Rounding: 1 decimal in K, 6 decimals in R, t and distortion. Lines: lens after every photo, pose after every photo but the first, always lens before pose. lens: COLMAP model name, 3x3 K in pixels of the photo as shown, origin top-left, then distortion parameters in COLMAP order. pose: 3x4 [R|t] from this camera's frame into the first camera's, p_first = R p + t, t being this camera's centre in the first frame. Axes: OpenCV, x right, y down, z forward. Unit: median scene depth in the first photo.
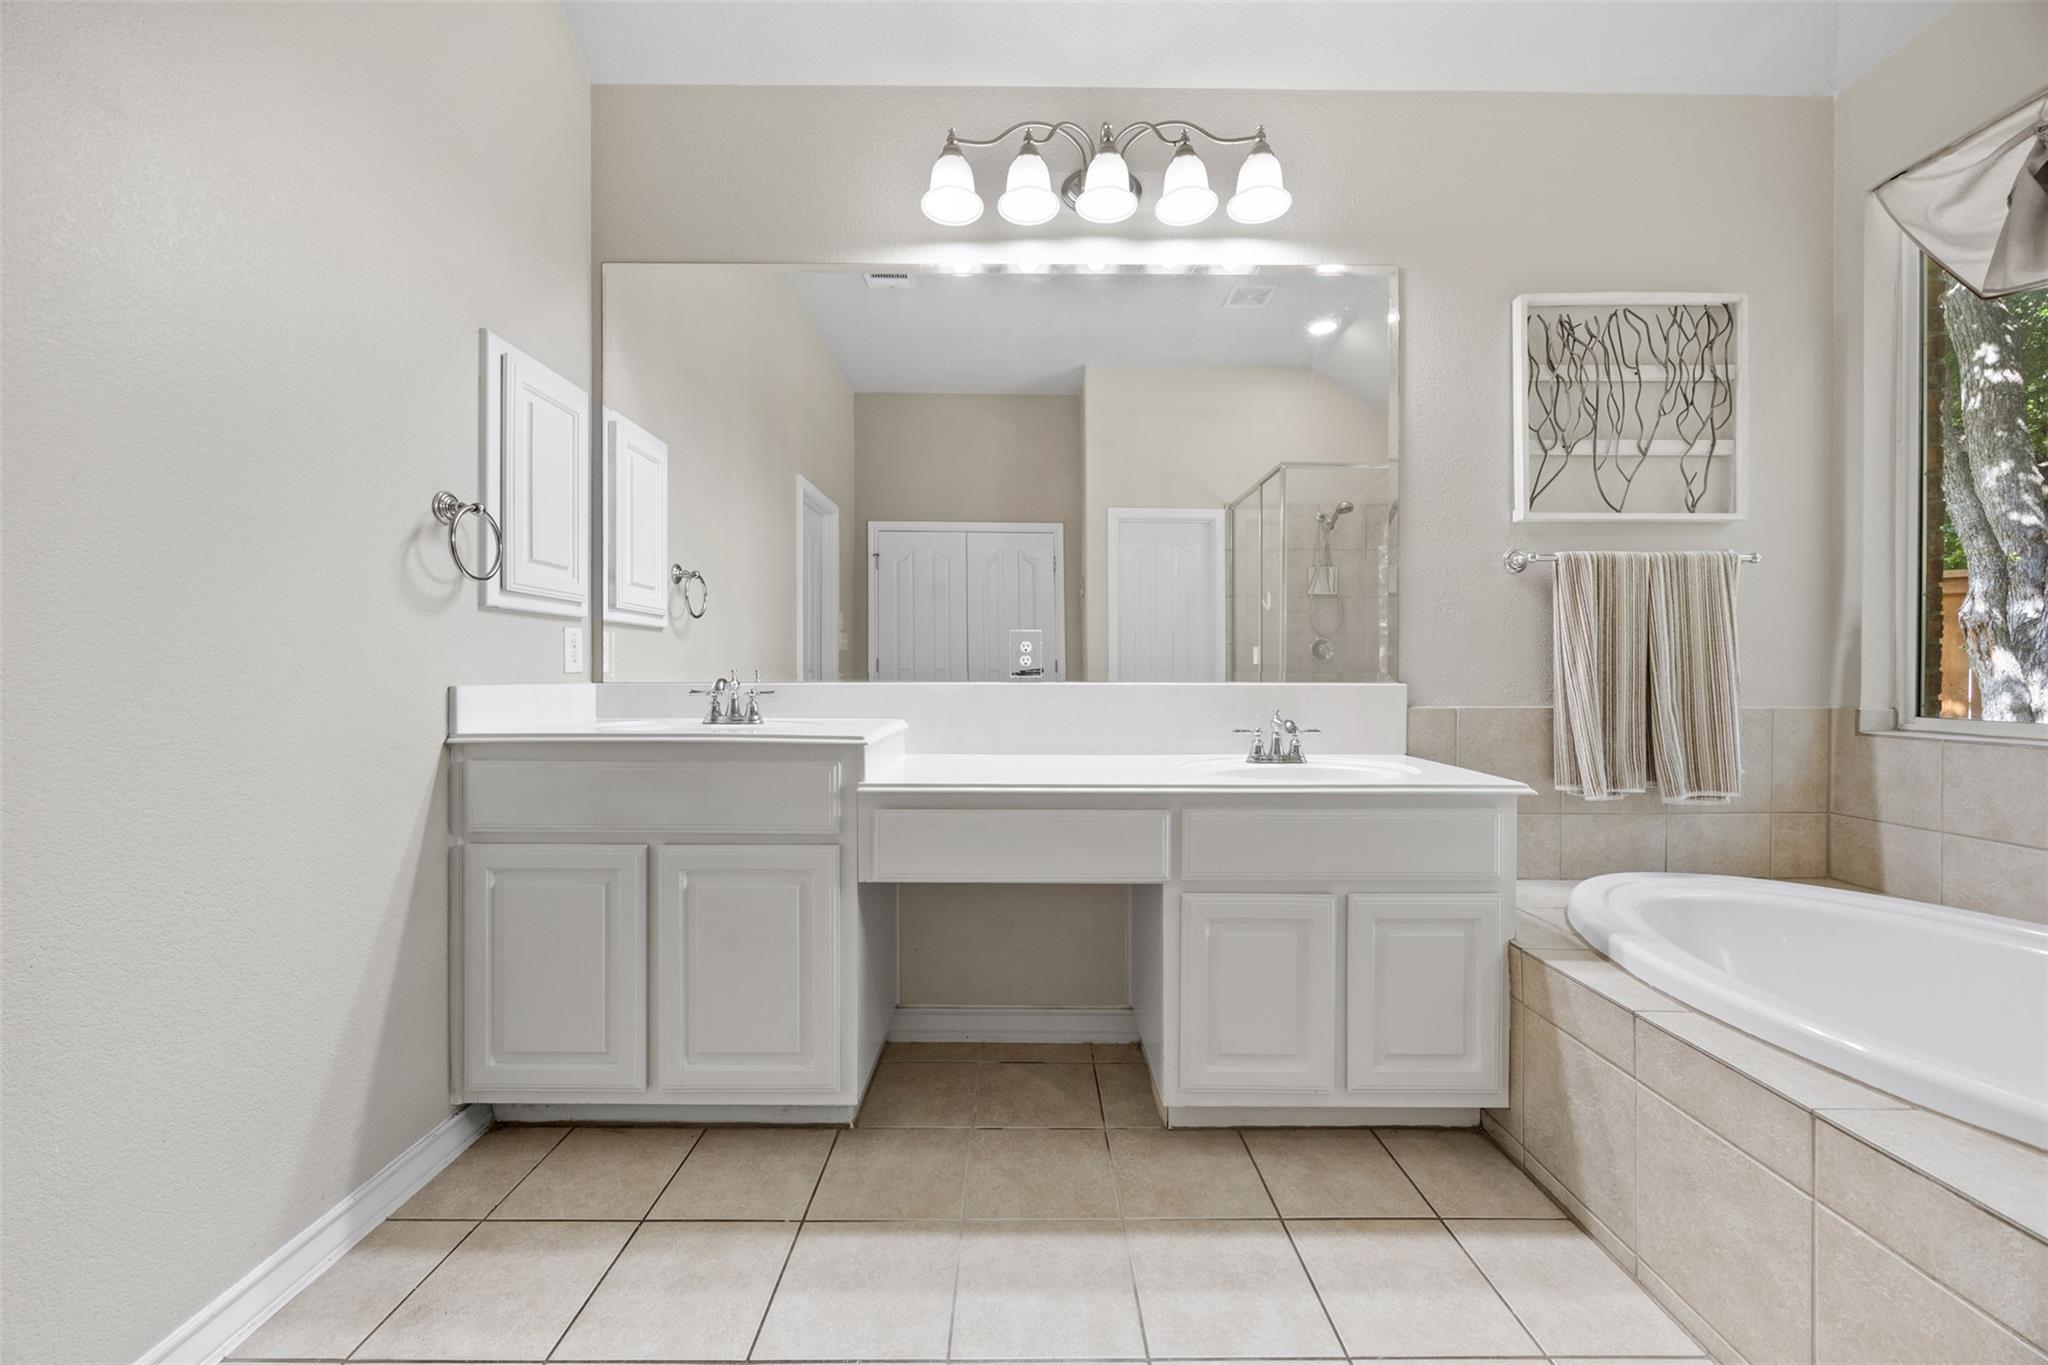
lens RADIAL K [[785.5, 0, 1025.4], [0, 785.5, 680.6], [0, 0, 1]] dist [-0.004539, -0.000162]
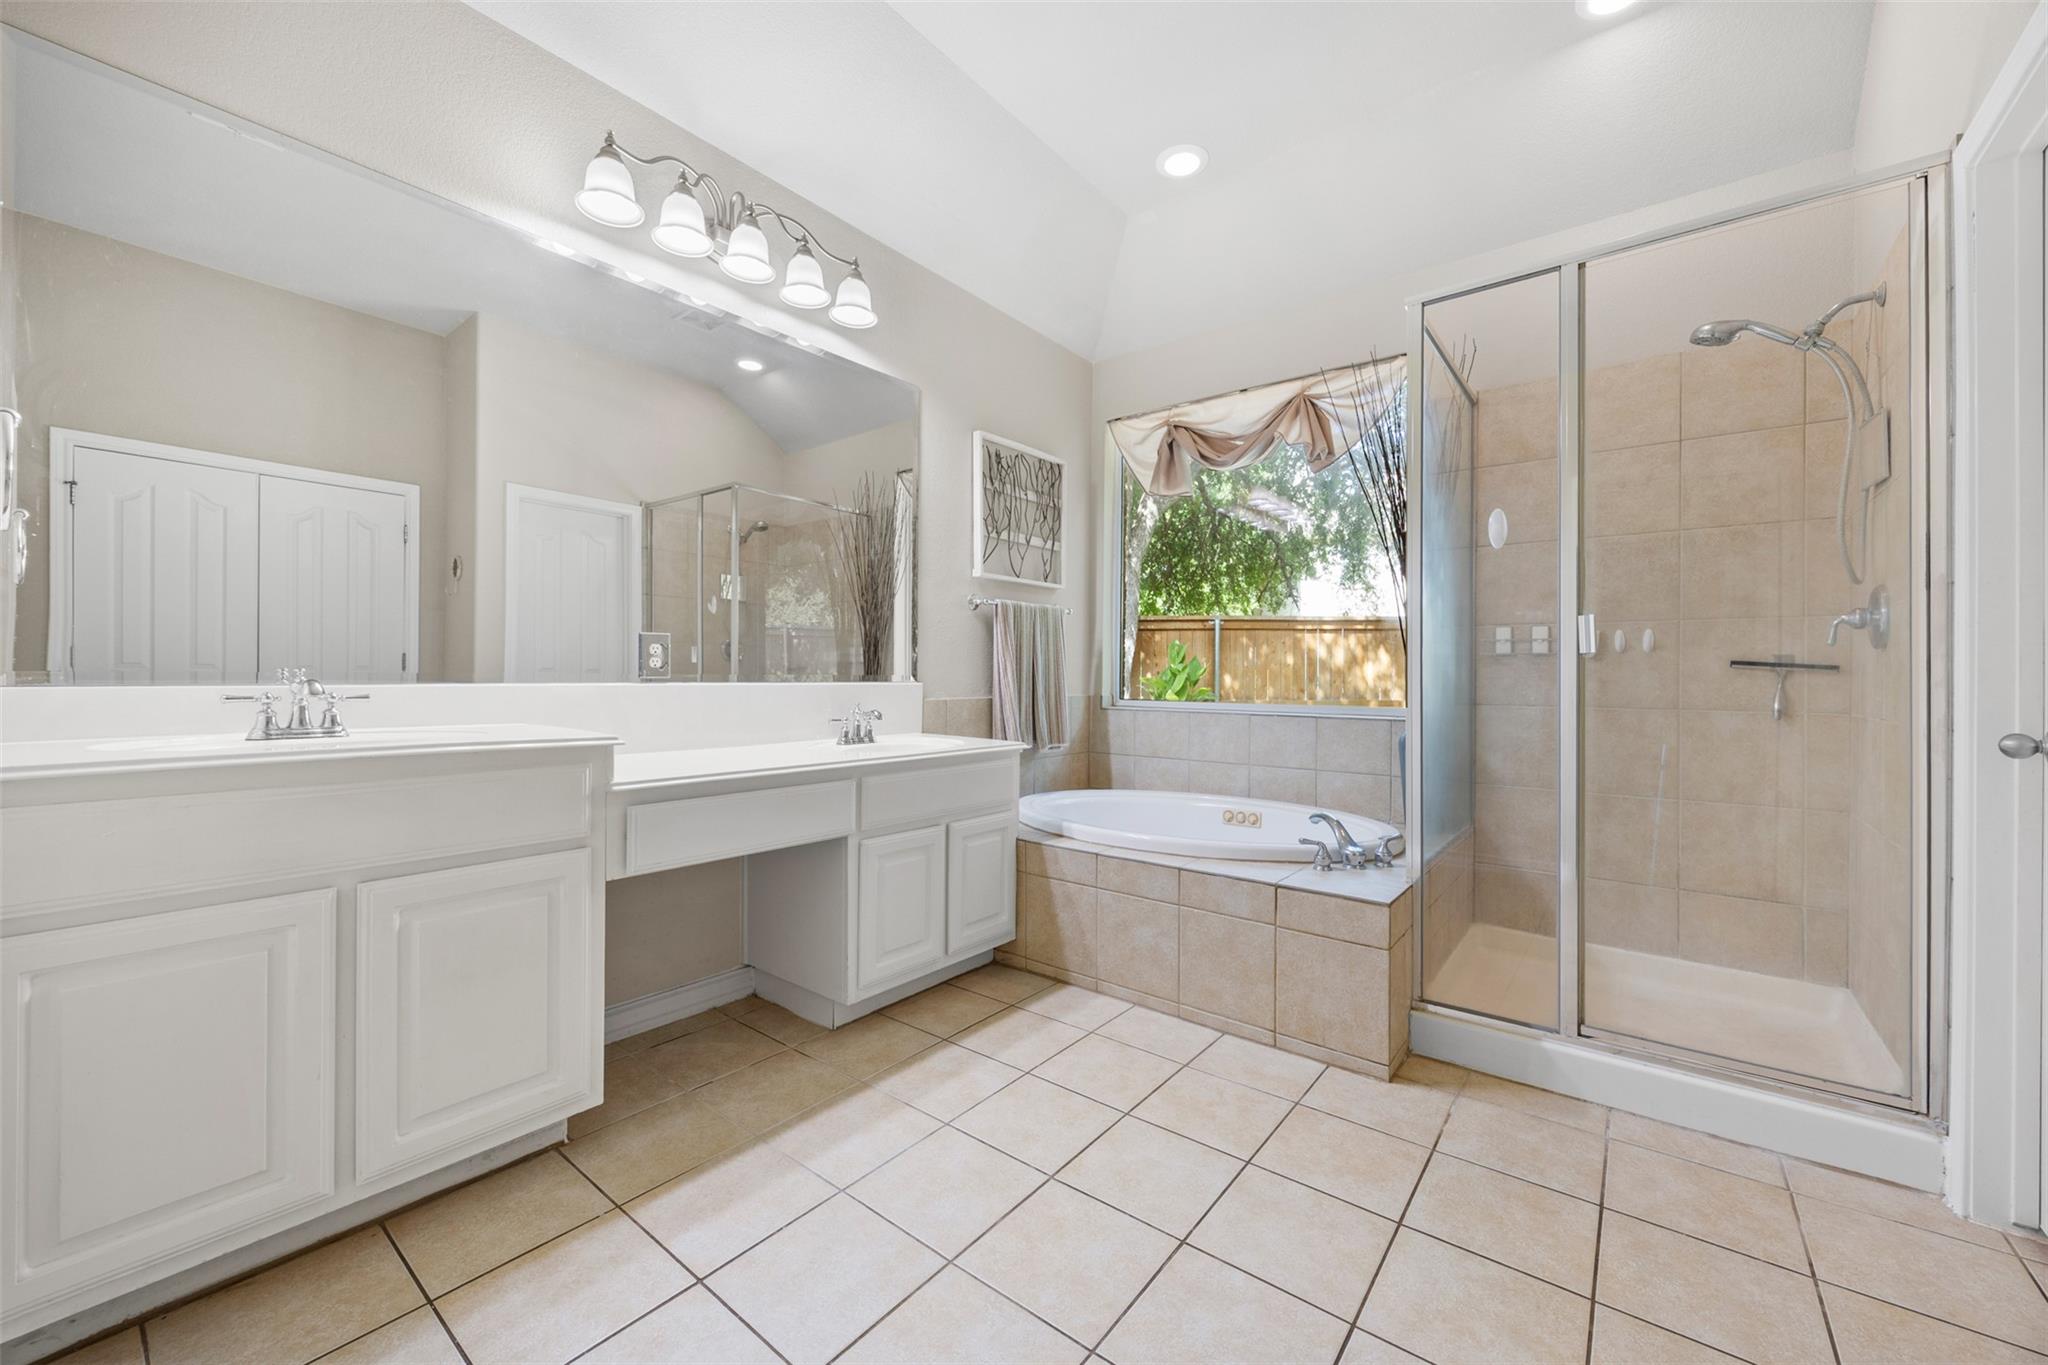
lens RADIAL K [[785.5, 0, 1057.5], [0, 785.5, 677.2], [0, 0, 1]] dist [-0.004539, -0.000162]
pose [[0.603880, 0.001535, 0.797074, -0.535890], [-0.001427, 0.999999, -0.000845, -0.005459], [-0.797074, -0.000627, 0.603882, -0.059798]]
